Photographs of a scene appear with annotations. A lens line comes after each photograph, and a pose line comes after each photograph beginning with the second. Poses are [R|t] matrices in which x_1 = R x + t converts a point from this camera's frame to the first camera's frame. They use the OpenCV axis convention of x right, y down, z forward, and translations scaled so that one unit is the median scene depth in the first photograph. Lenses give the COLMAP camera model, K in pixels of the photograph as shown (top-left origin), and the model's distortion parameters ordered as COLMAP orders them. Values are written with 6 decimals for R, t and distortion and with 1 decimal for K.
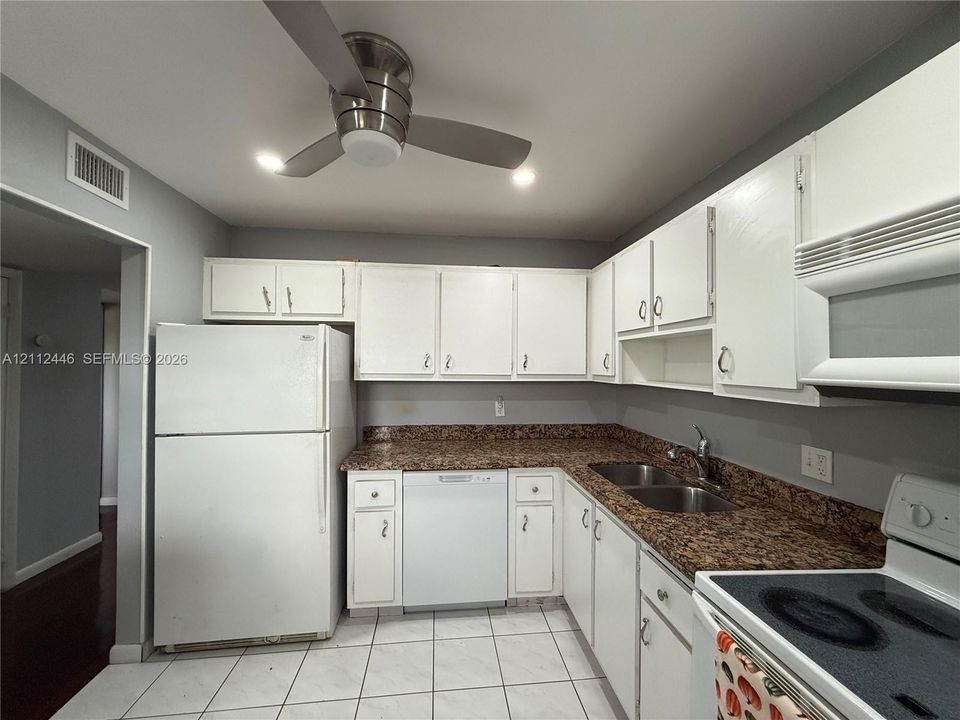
lens RADIAL K [[383.4, 0, 479.1], [0, 383.4, 360.4], [0, 0, 1]] dist [-0.000844, -0.000463]
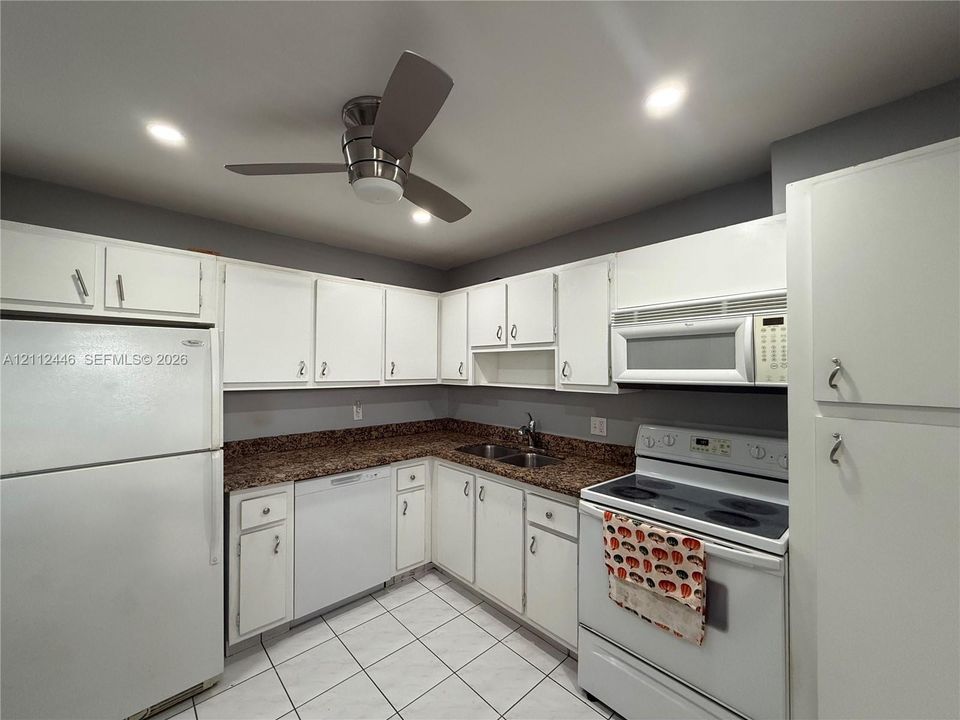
lens RADIAL K [[383.4, 0, 479.1], [0, 383.4, 360.4], [0, 0, 1]] dist [-0.000844, -0.000463]
pose [[0.800845, 0.008514, 0.598812, -0.420341], [-0.004747, 0.999958, -0.007869, -0.015628], [-0.598854, 0.003459, 0.800851, -0.069721]]
